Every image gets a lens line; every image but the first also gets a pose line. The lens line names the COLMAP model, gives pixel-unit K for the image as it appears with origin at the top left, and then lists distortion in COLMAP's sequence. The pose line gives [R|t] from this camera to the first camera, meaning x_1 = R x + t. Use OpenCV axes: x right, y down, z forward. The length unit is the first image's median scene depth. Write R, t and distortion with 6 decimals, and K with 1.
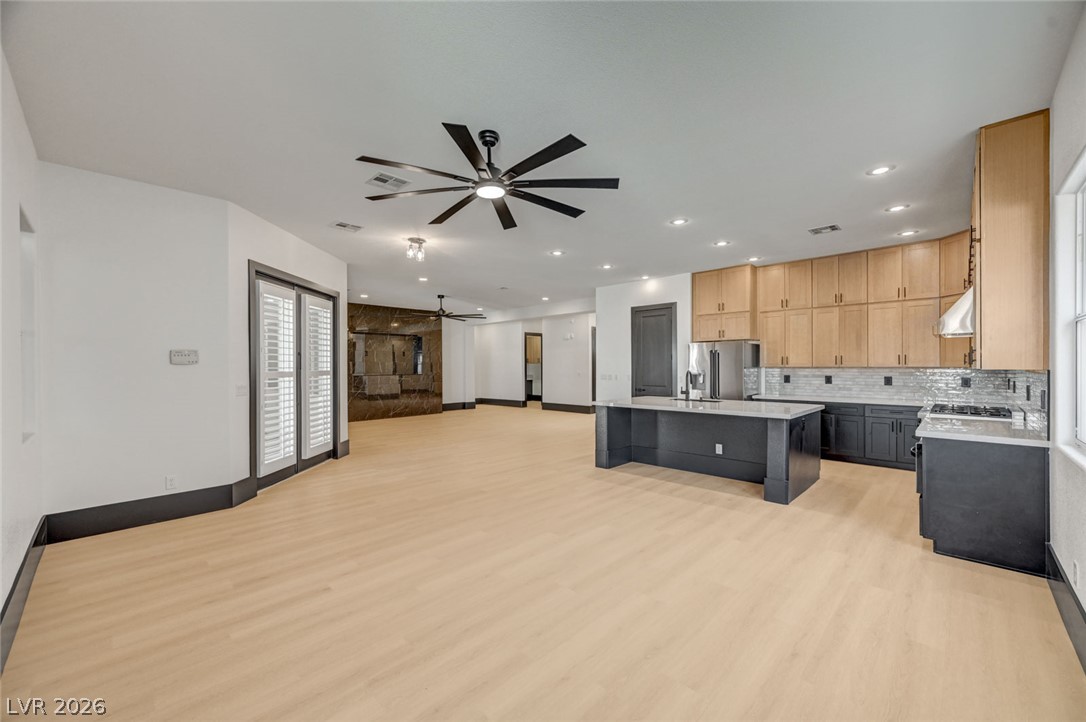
lens RADIAL K [[428.5, 0, 544.2], [0, 428.5, 365.4], [0, 0, 1]] dist [-0.001412, -0.000218]
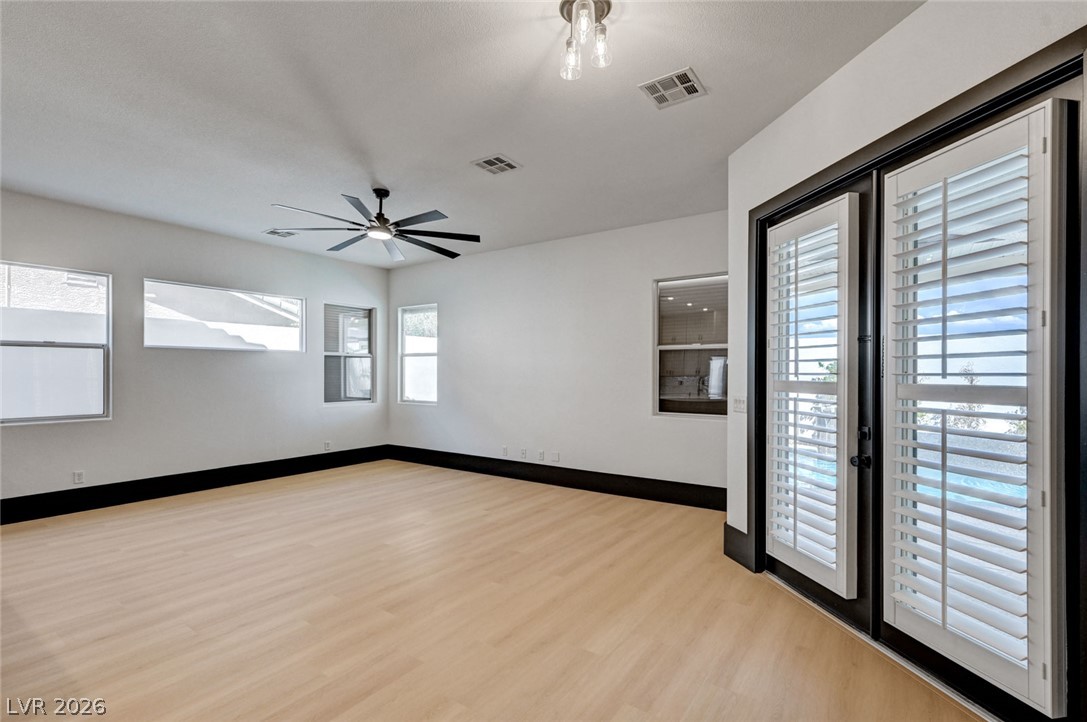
lens RADIAL K [[499.3, 0, 543.6], [0, 499.3, 375.4], [0, 0, 1]] dist [-0.001496, -0.000248]
pose [[-0.986967, 0.003848, -0.160879, -0.188504], [0.003024, 0.999981, 0.005365, 0.002431], [0.160897, 0.004809, -0.986960, 1.313883]]
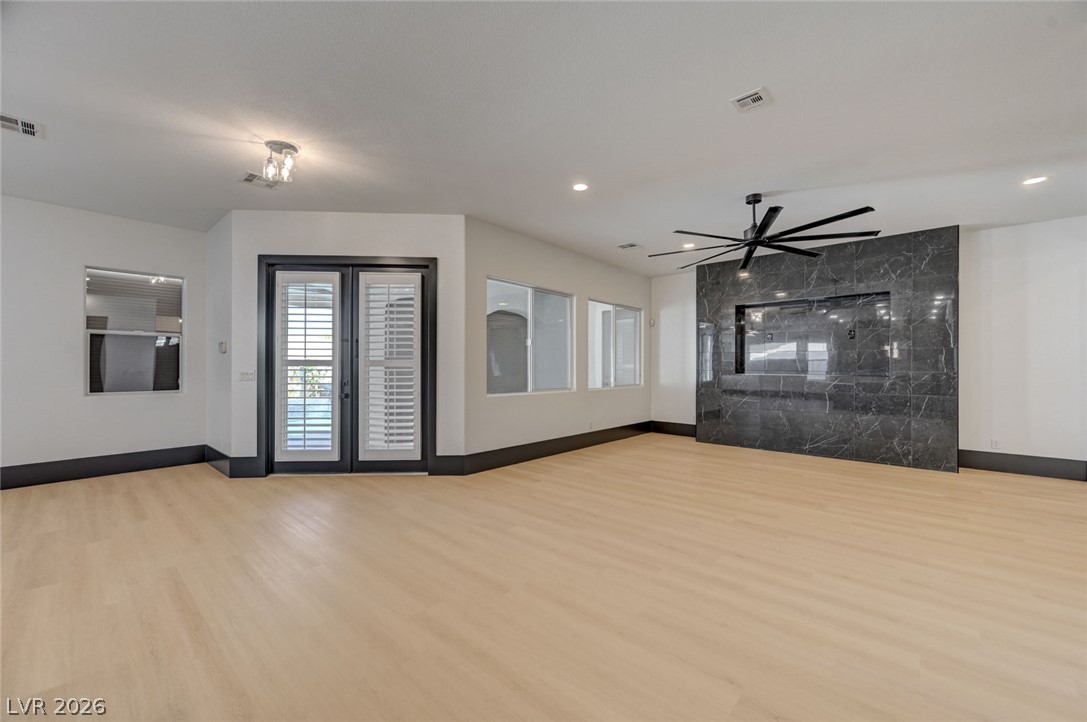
lens RADIAL K [[428.9, 0, 544.7], [0, 428.9, 365.4], [0, 0, 1]] dist [-0.001412, -0.000218]
pose [[0.047733, 0.003180, -0.998855, 0.323959], [-0.001379, 0.999994, 0.003117, 0.019540], [0.998859, 0.001229, 0.047737, 1.275663]]
